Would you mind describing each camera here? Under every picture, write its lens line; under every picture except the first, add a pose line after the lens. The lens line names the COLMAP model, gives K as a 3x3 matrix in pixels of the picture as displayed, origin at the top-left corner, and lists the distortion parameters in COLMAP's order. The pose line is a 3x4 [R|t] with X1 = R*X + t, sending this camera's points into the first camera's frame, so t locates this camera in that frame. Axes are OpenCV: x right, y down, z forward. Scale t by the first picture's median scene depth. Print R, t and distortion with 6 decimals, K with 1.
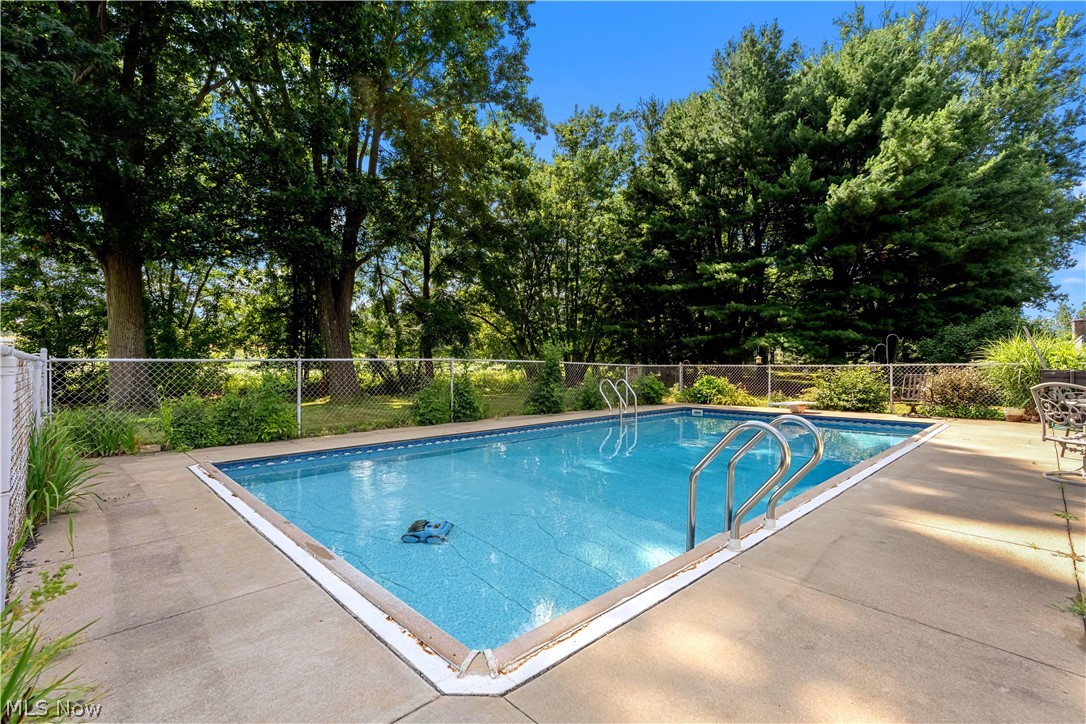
lens RADIAL K [[489.7, 0, 538.8], [0, 489.7, 363.8], [0, 0, 1]] dist [-0.006116, 0.000314]
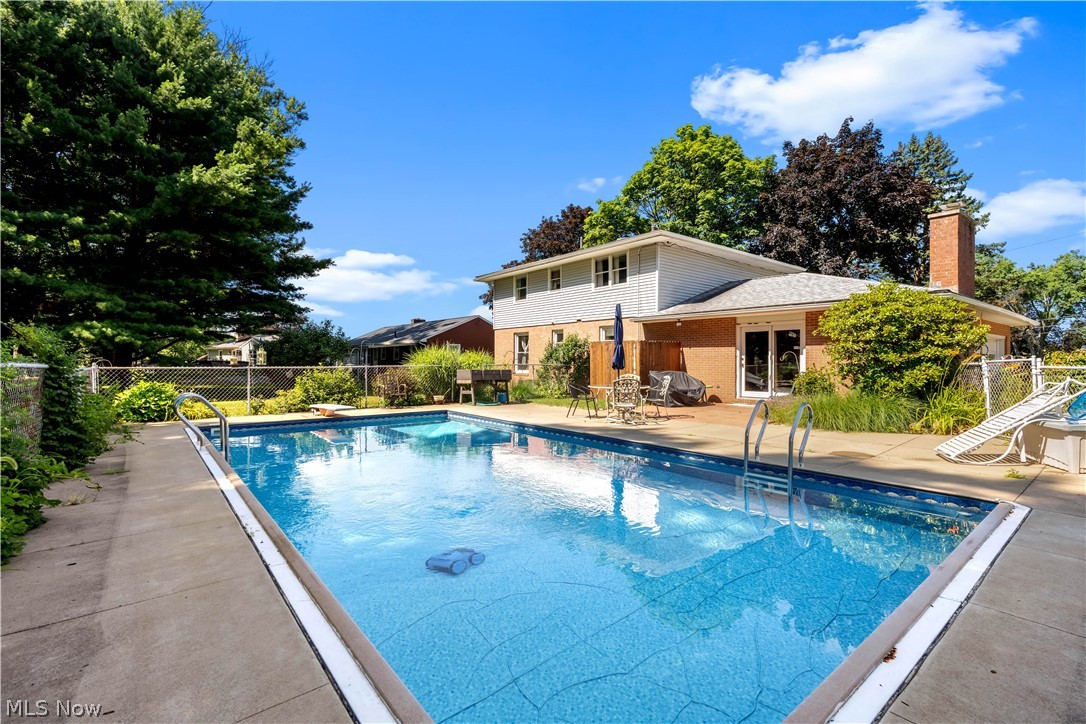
lens RADIAL K [[490.2, 0, 547.9], [0, 490.2, 362.9], [0, 0, 1]] dist [-0.001929, 0.000024]
pose [[0.067056, -0.002651, 0.997746, -0.228423], [-0.007109, 0.999970, 0.003135, -0.006897], [-0.997724, -0.007304, 0.067035, 0.261962]]
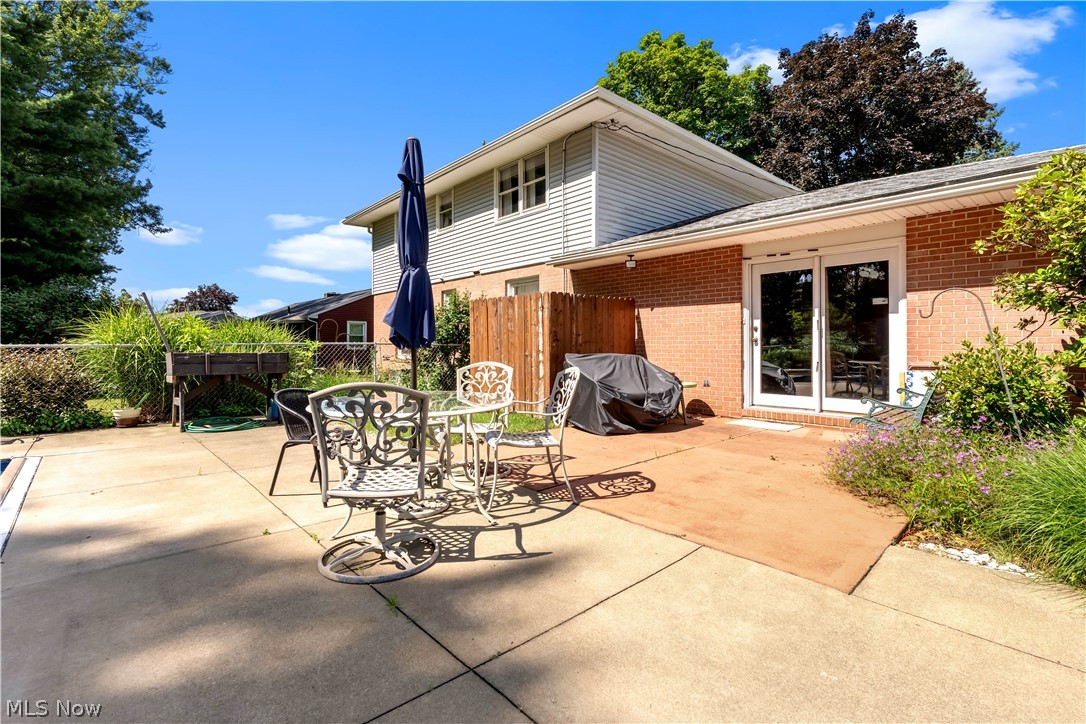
lens RADIAL K [[494.4, 0, 542.1], [0, 494.4, 344.1], [0, 0, 1]] dist [0.002662, 0.000422]
pose [[0.023106, 0.002340, 0.999730, 0.125287], [-0.002463, 0.999994, -0.002284, -0.000381], [-0.999730, -0.002410, 0.023111, 0.176974]]
